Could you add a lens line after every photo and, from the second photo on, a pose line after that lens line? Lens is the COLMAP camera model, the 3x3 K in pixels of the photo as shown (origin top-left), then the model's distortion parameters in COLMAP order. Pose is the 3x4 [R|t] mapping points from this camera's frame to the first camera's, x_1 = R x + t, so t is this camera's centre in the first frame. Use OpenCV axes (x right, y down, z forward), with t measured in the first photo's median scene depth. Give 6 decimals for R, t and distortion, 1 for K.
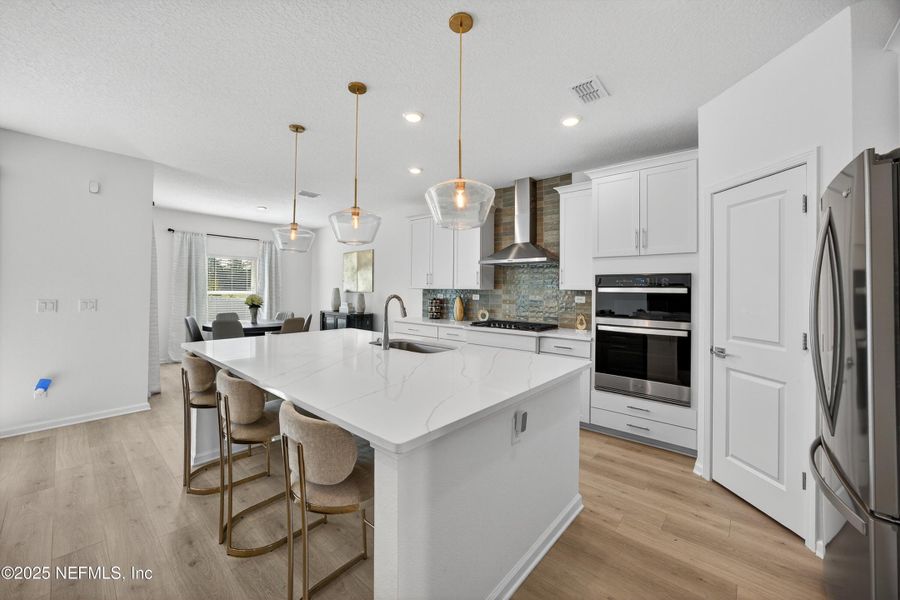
lens RADIAL K [[345.8, 0, 454.8], [0, 345.8, 293.6], [0, 0, 1]] dist [-0.002776, 0.000022]
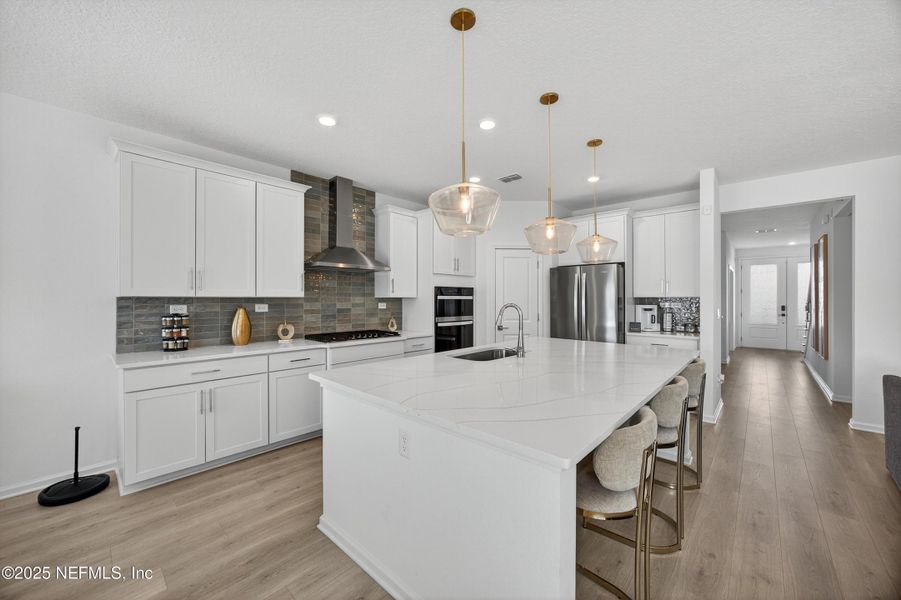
lens RADIAL K [[346.2, 0, 454.5], [0, 346.2, 297.9], [0, 0, 1]] dist [-0.002776, 0.000022]
pose [[0.021069, -0.001978, 0.999776, -0.753584], [0.010823, 0.999940, 0.001750, -0.007415], [-0.999719, 0.010784, 0.021089, 0.722849]]
